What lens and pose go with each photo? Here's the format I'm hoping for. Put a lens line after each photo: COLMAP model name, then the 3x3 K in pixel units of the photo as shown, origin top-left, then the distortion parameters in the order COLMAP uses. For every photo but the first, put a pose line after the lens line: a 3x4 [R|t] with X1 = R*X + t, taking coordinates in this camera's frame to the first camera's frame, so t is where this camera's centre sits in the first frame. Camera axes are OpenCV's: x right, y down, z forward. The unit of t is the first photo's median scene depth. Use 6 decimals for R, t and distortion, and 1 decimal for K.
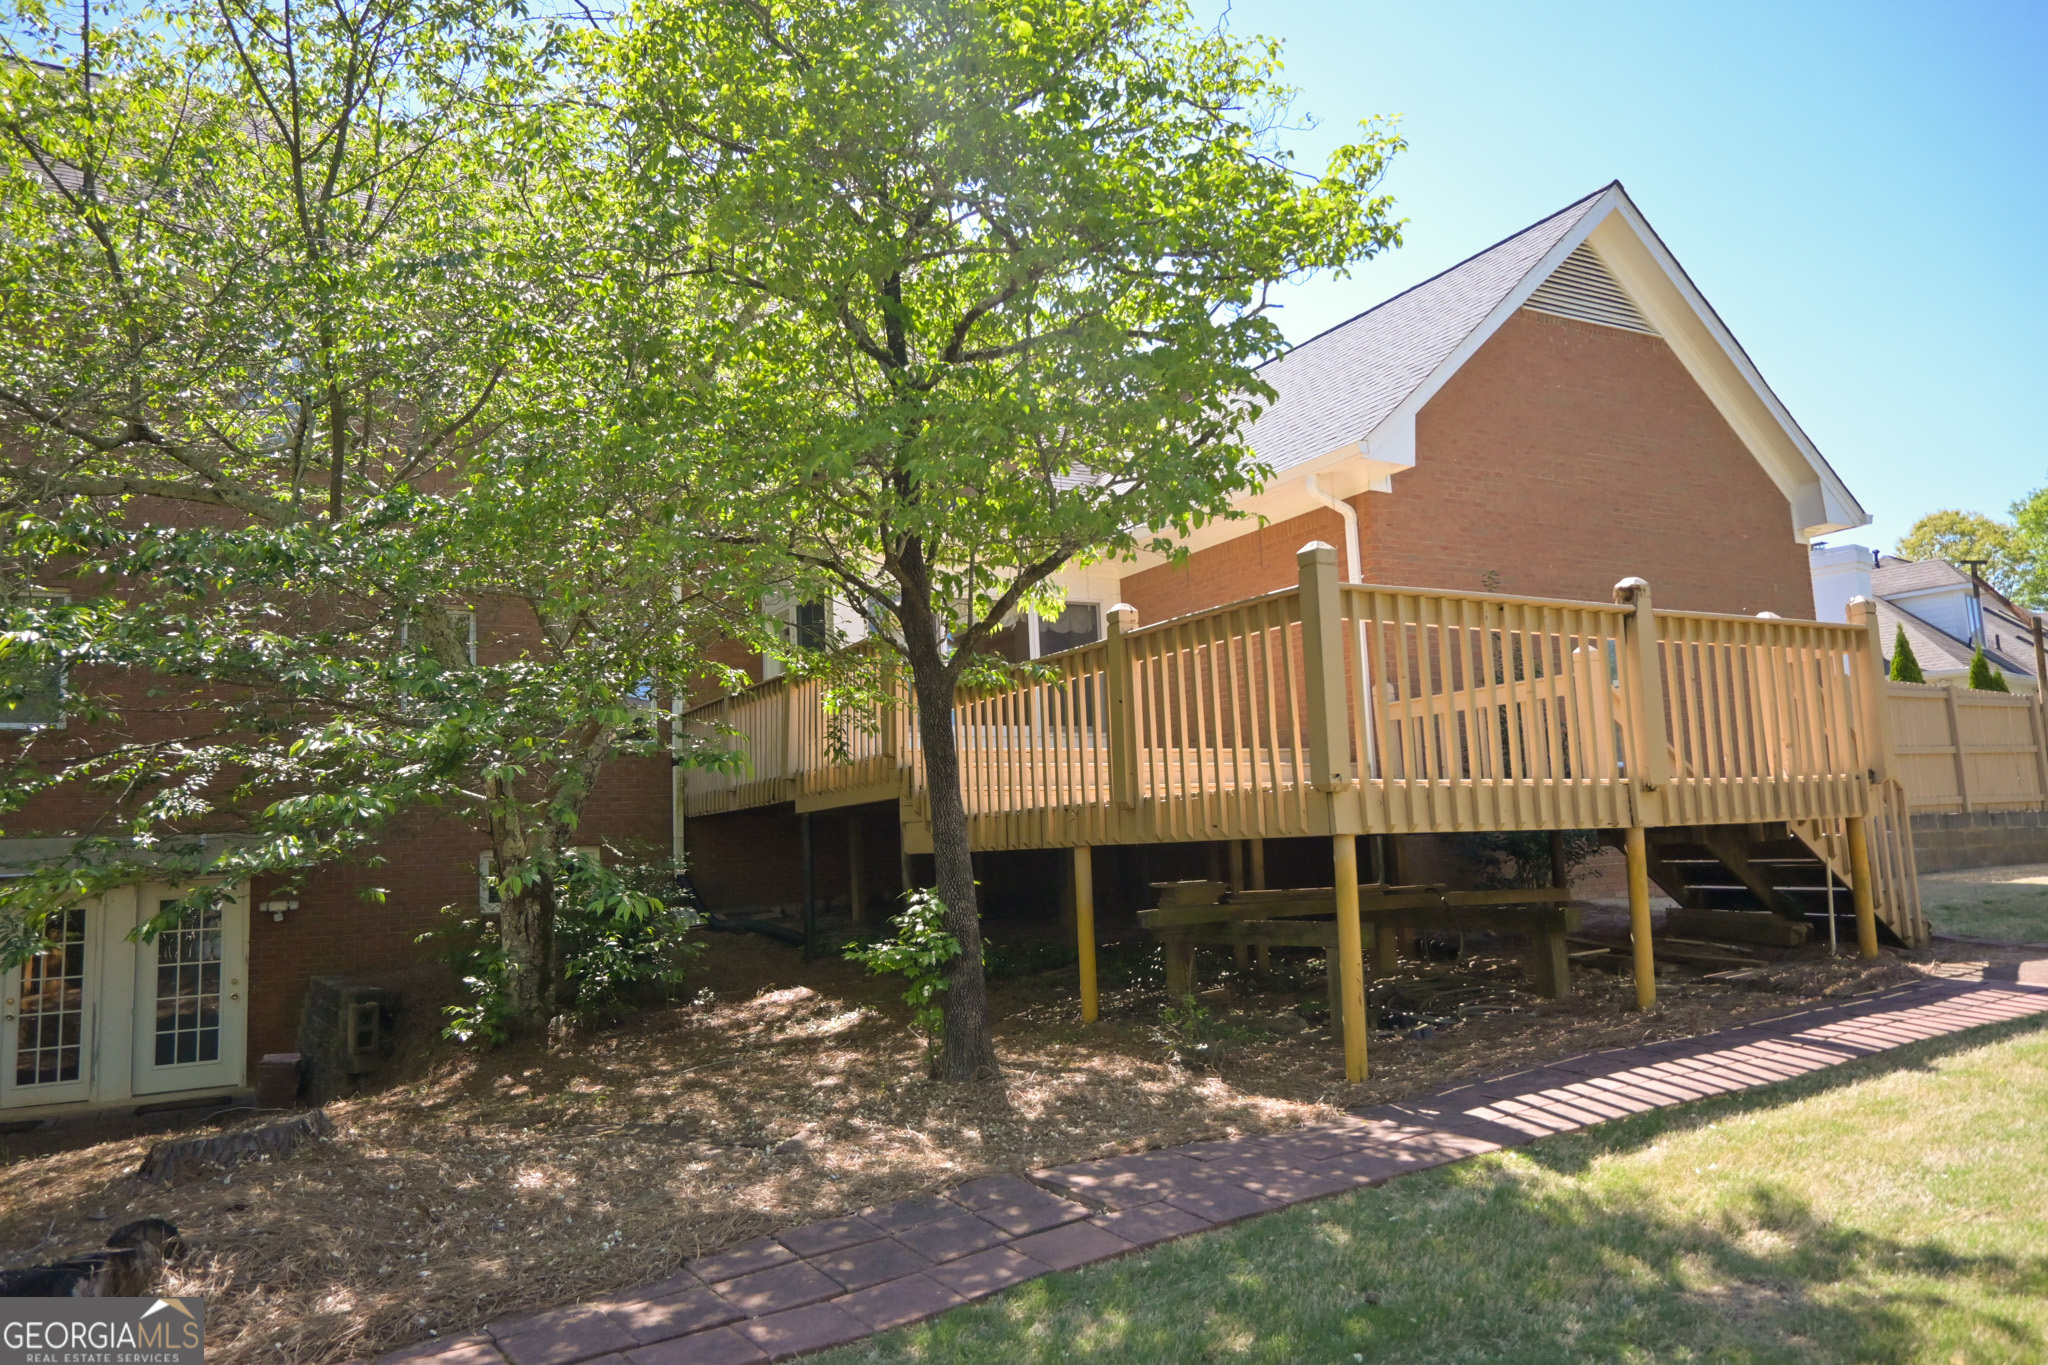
lens RADIAL K [[1398.1, 0, 1034.8], [0, 1398.1, 670.2], [0, 0, 1]] dist [-0.000390, 0.002500]
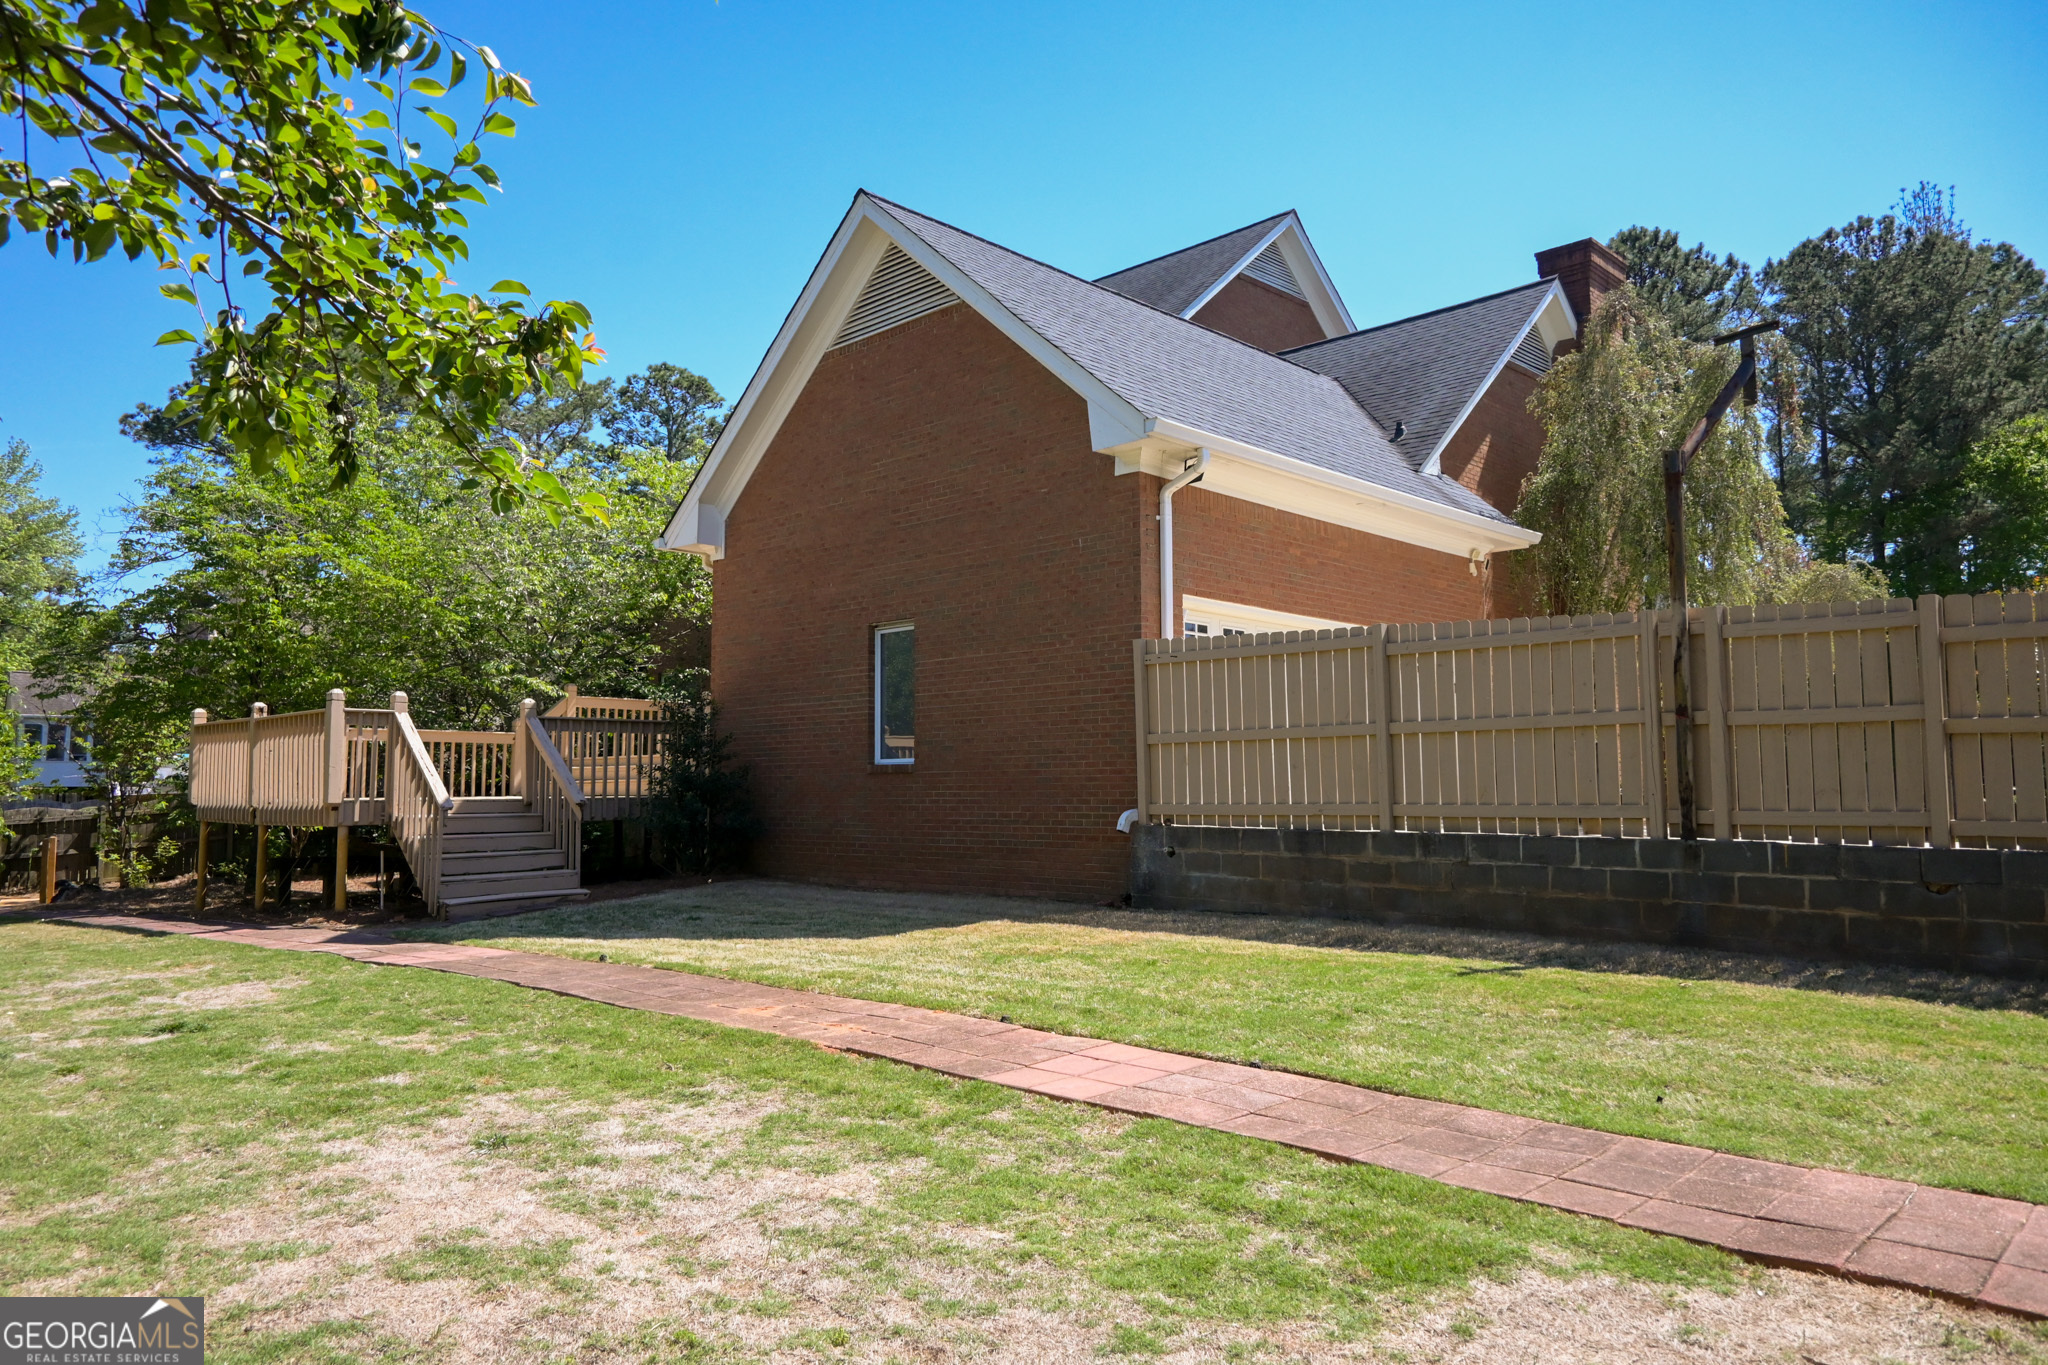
lens RADIAL K [[1395.2, 0, 991.9], [0, 1395.2, 686.6], [0, 0, 1]] dist [0.002991, -0.001110]
pose [[0.309025, -0.041224, -0.950160, 1.395952], [0.128590, 0.991697, -0.001204, 0.022790], [0.942321, -0.121809, 0.311760, 0.728829]]
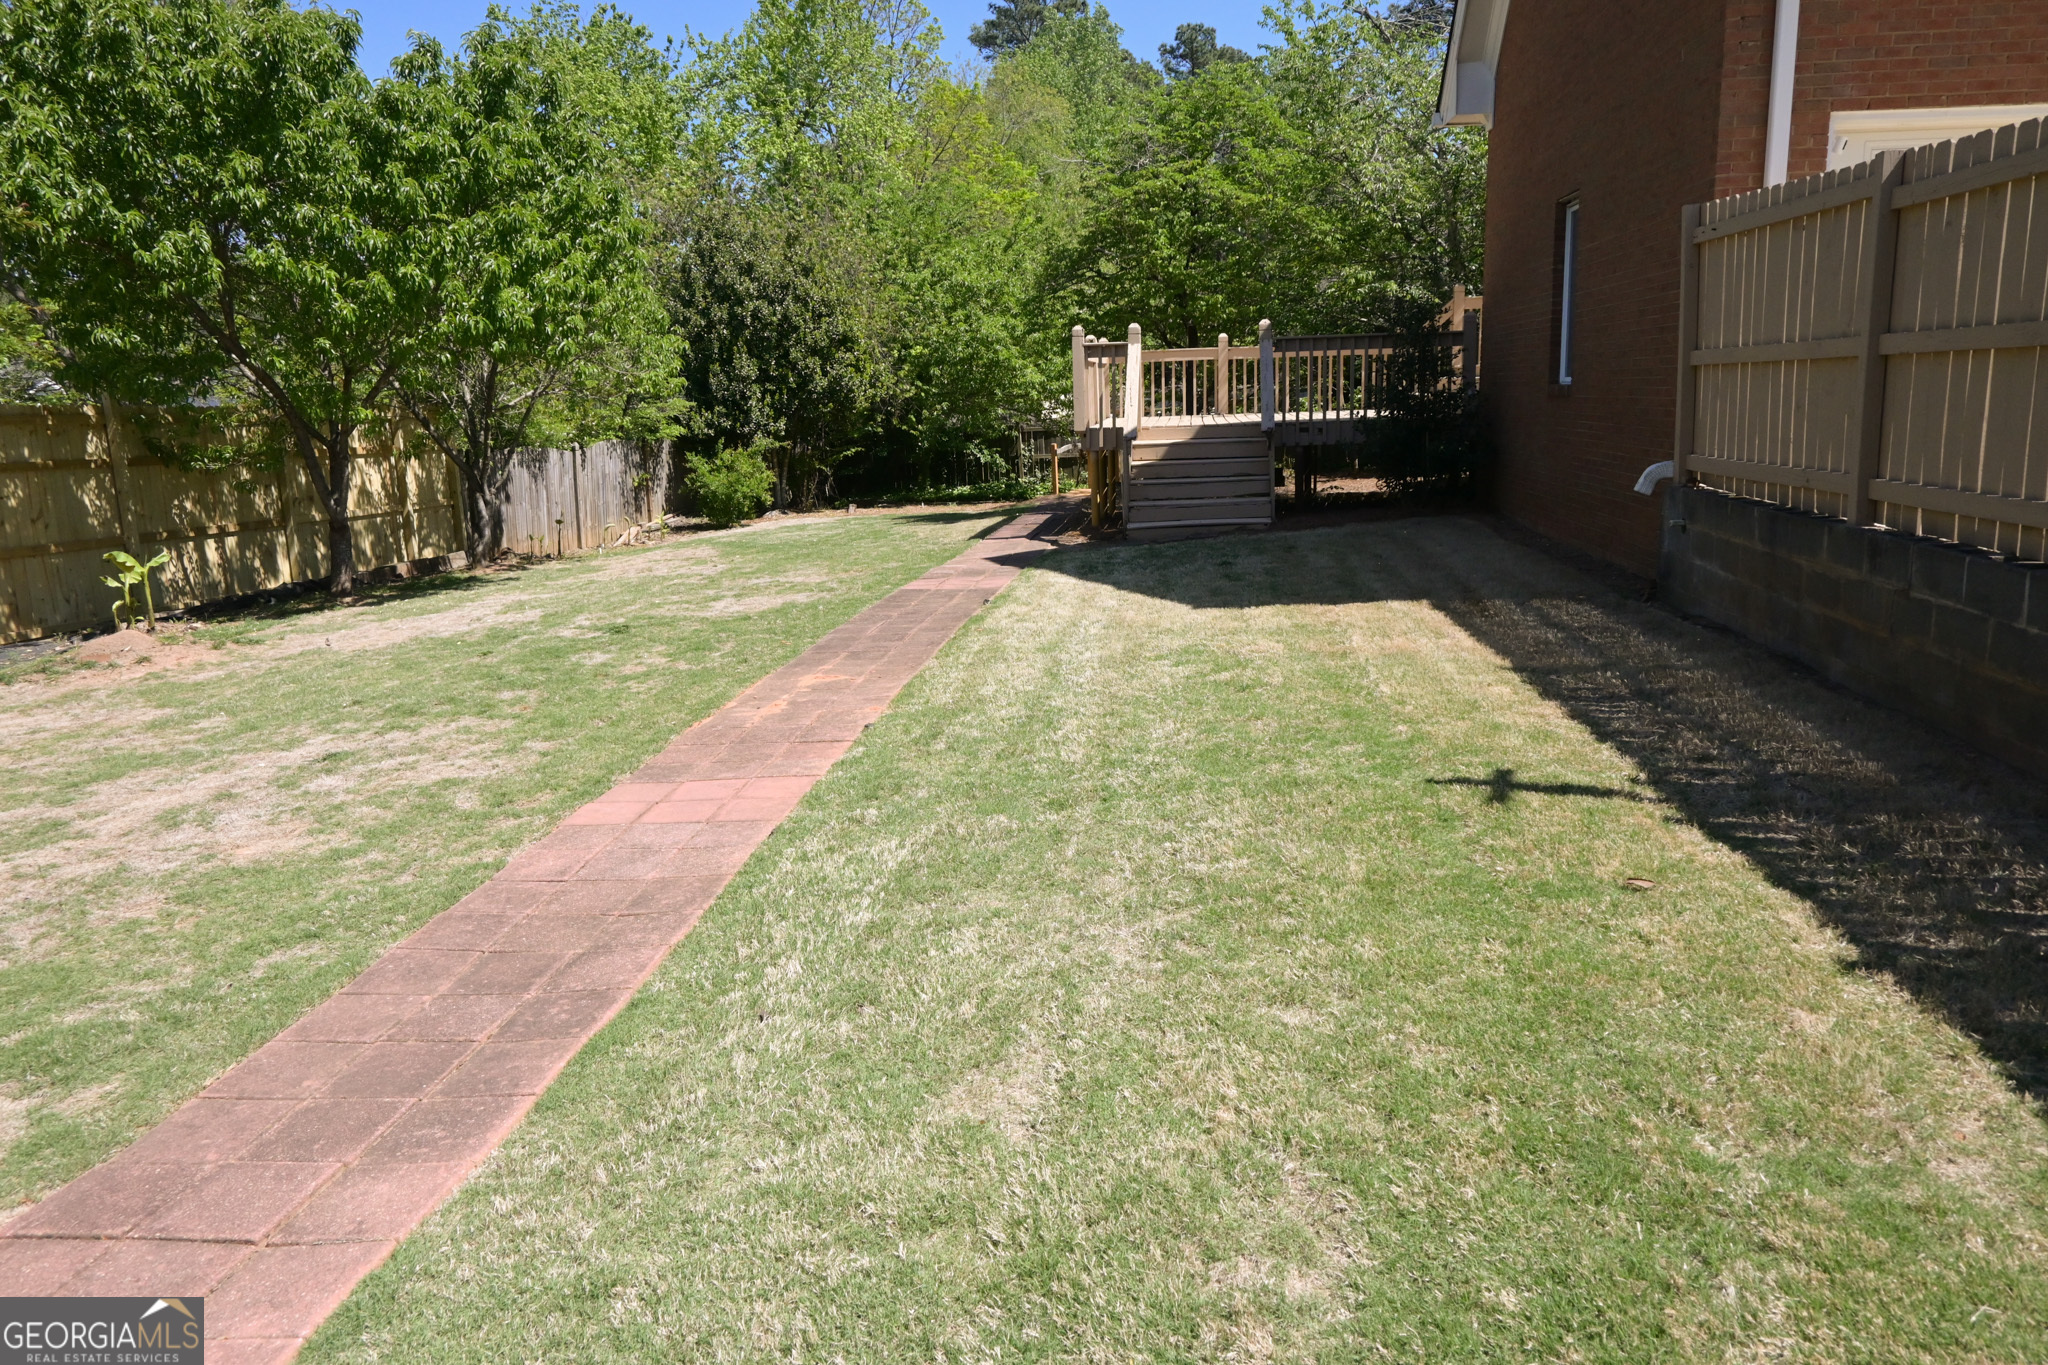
lens RADIAL K [[1398.1, 0, 1034.8], [0, 1398.1, 670.2], [0, 0, 1]] dist [-0.000390, 0.002500]
pose [[-0.552273, 0.211319, -0.806436, 1.263218], [0.165391, 0.975885, 0.142456, 0.063192], [0.817092, -0.054702, -0.573906, 1.168633]]
